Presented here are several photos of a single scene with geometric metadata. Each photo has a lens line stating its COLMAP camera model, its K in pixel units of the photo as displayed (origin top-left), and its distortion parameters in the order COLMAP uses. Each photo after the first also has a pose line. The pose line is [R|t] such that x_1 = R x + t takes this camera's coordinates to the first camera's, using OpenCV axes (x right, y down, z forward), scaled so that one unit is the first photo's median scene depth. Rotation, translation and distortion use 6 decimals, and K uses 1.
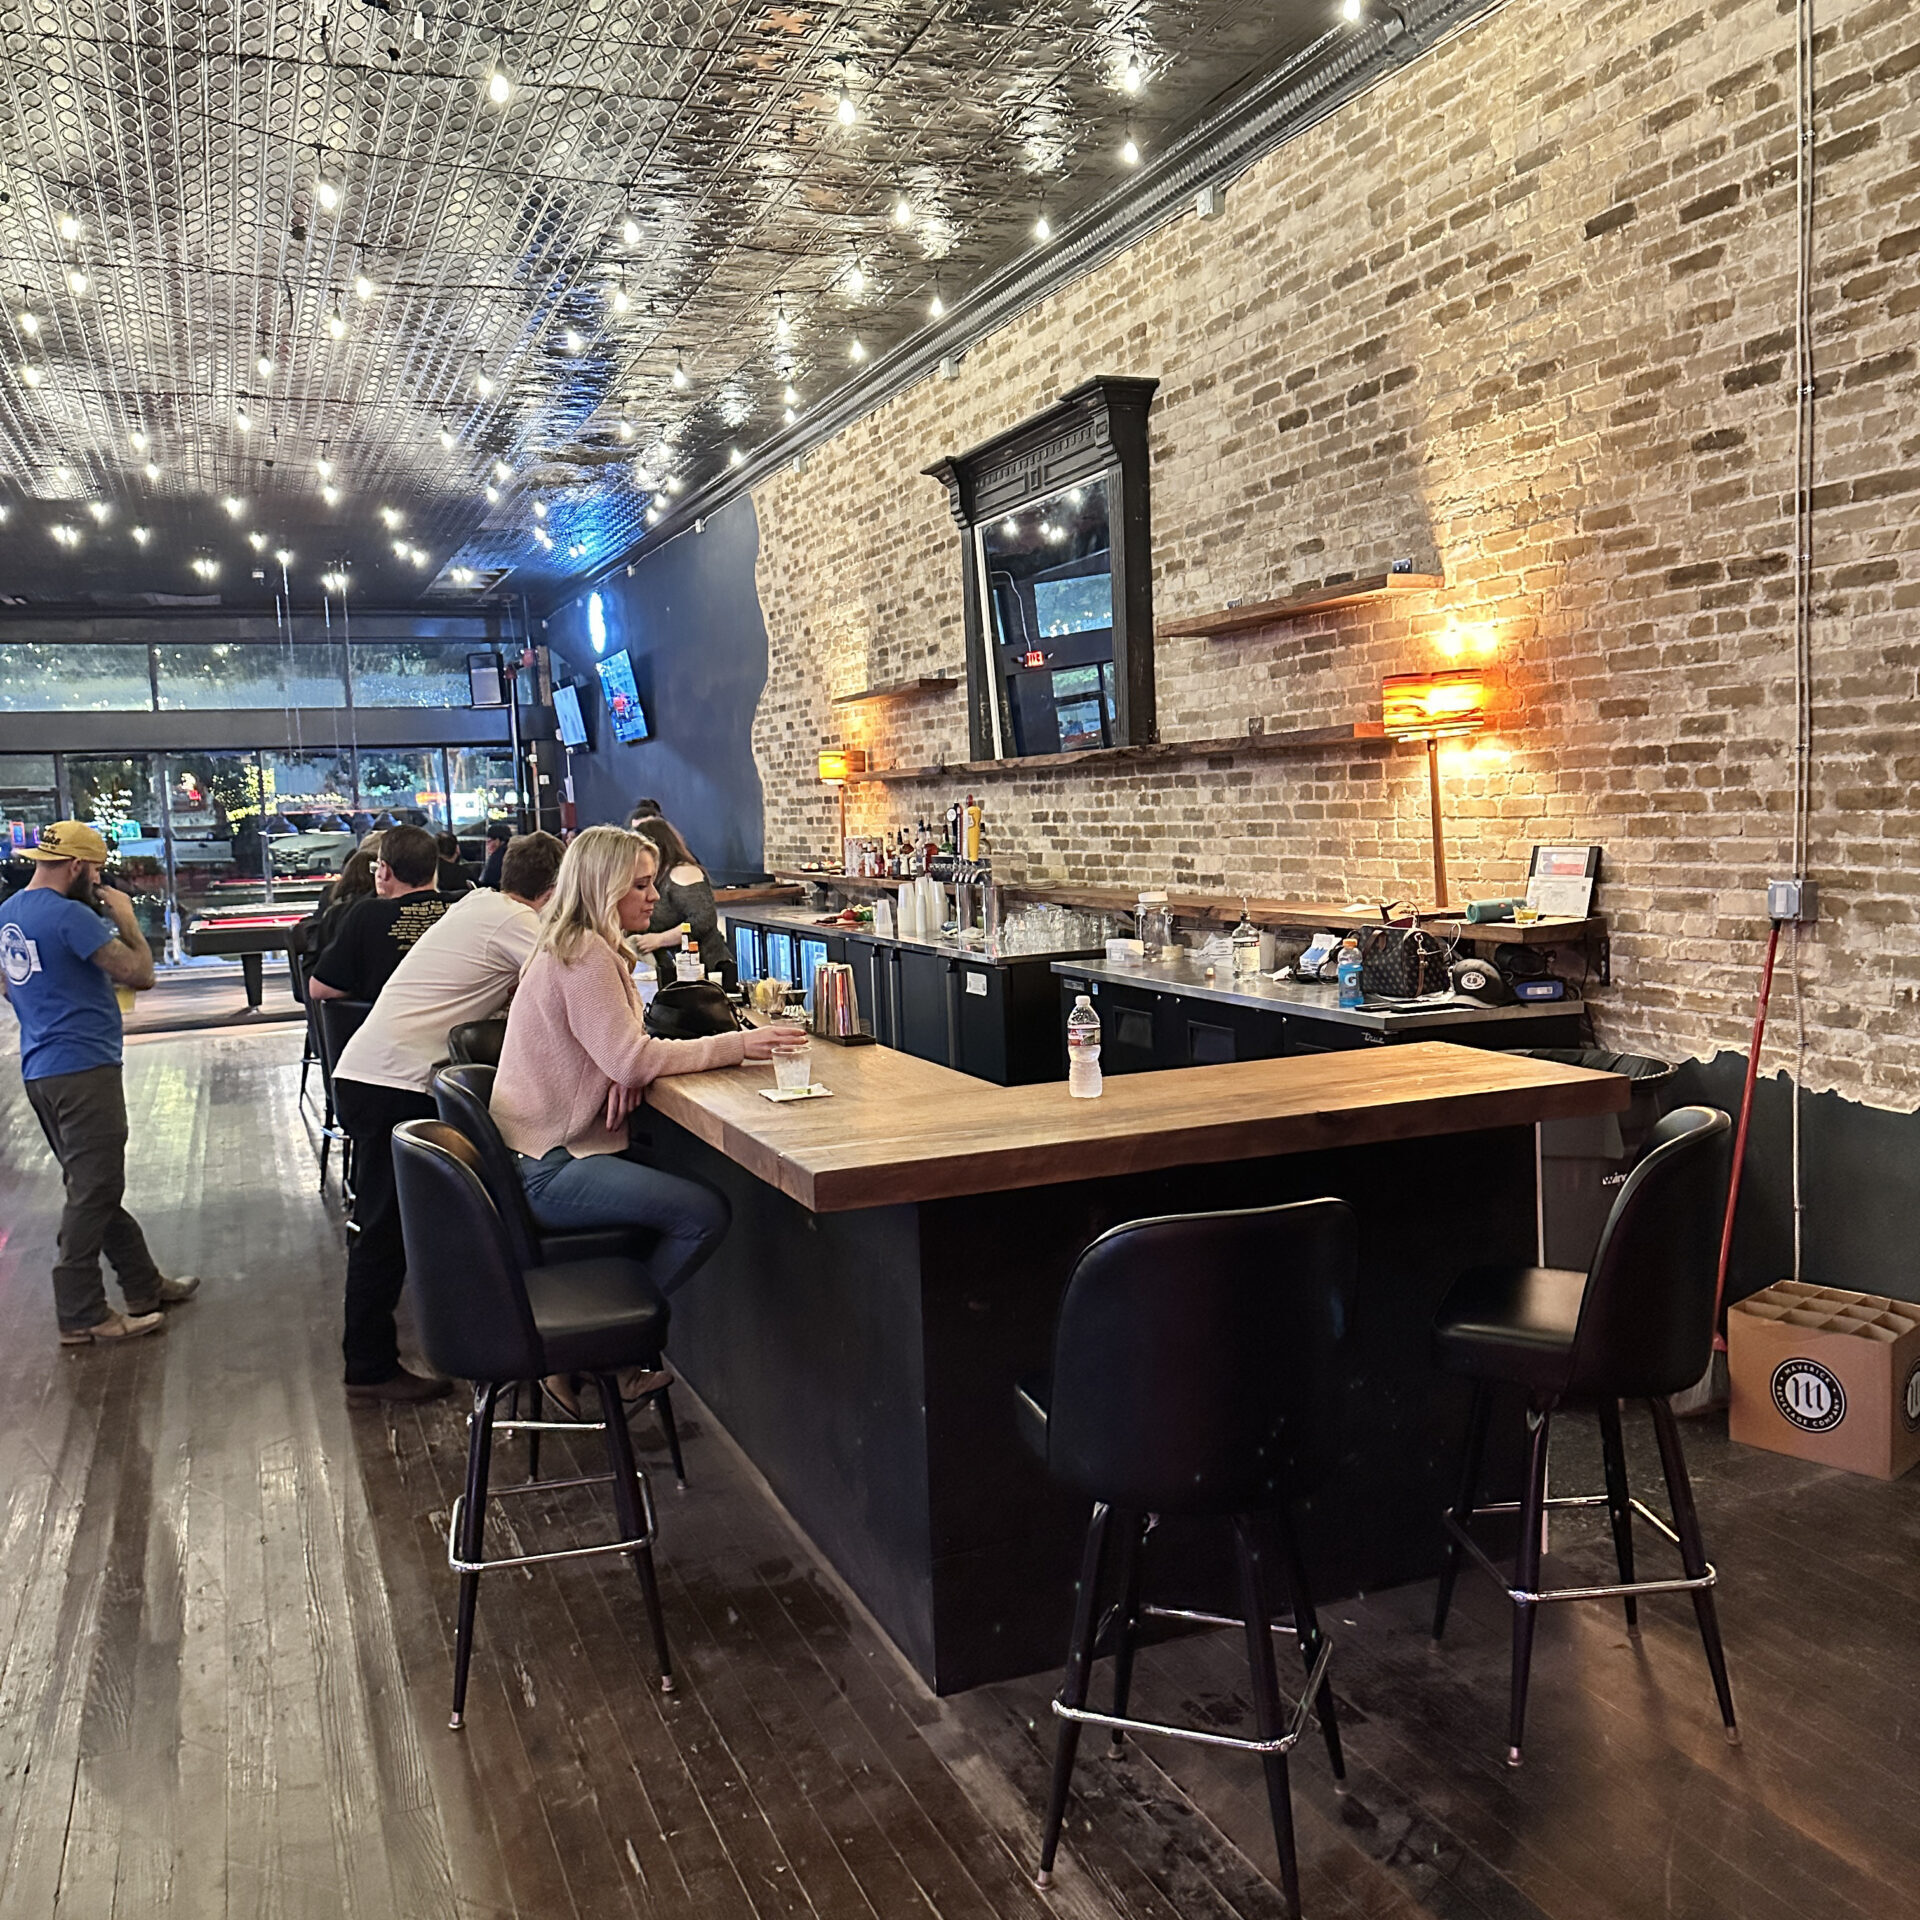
lens RADIAL K [[1799.3, 0, 975.1], [0, 1799.3, 1052.0], [0, 0, 1]] dist [0.012726, 0.000000]
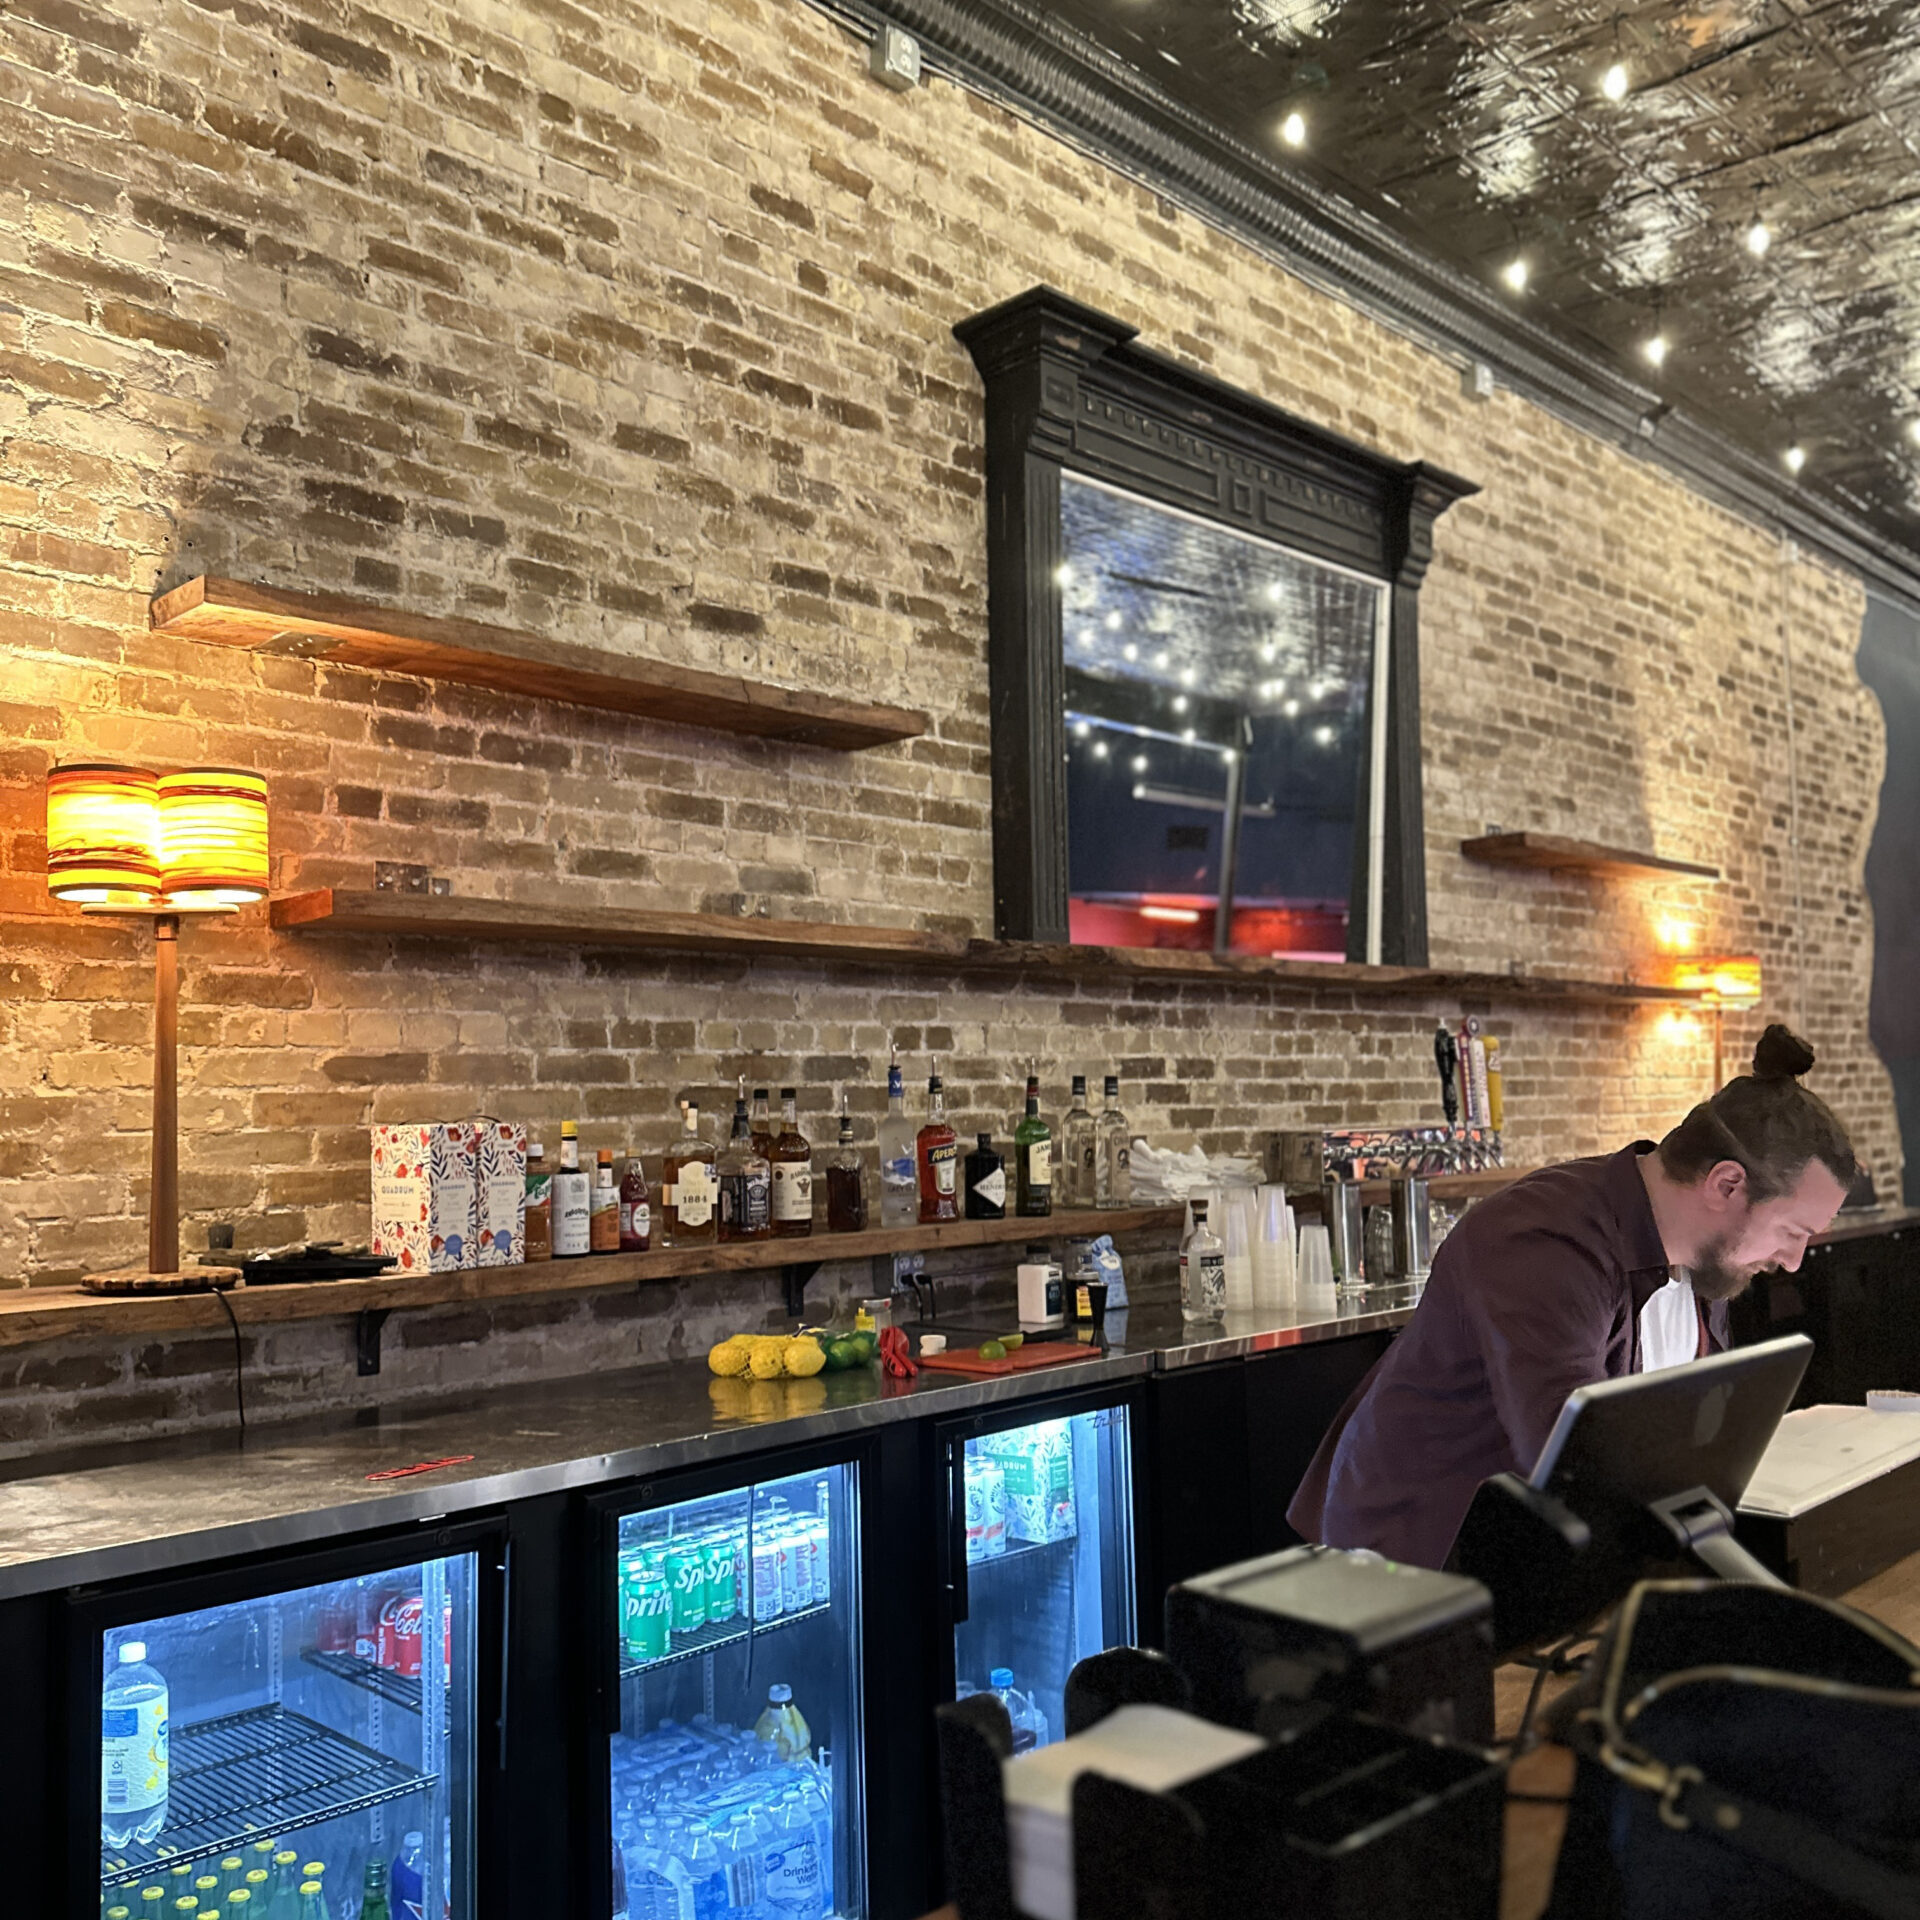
lens RADIAL K [[1799.3, 0, 959.7], [0, 1799.3, 963.5], [0, 0, 1]] dist [0.012726, 0.000000]
pose [[-0.395066, 0.095316, 0.913694, -0.470962], [0.143318, 0.988819, -0.041185, -0.161779], [-0.907404, 0.114678, -0.404309, 1.386744]]
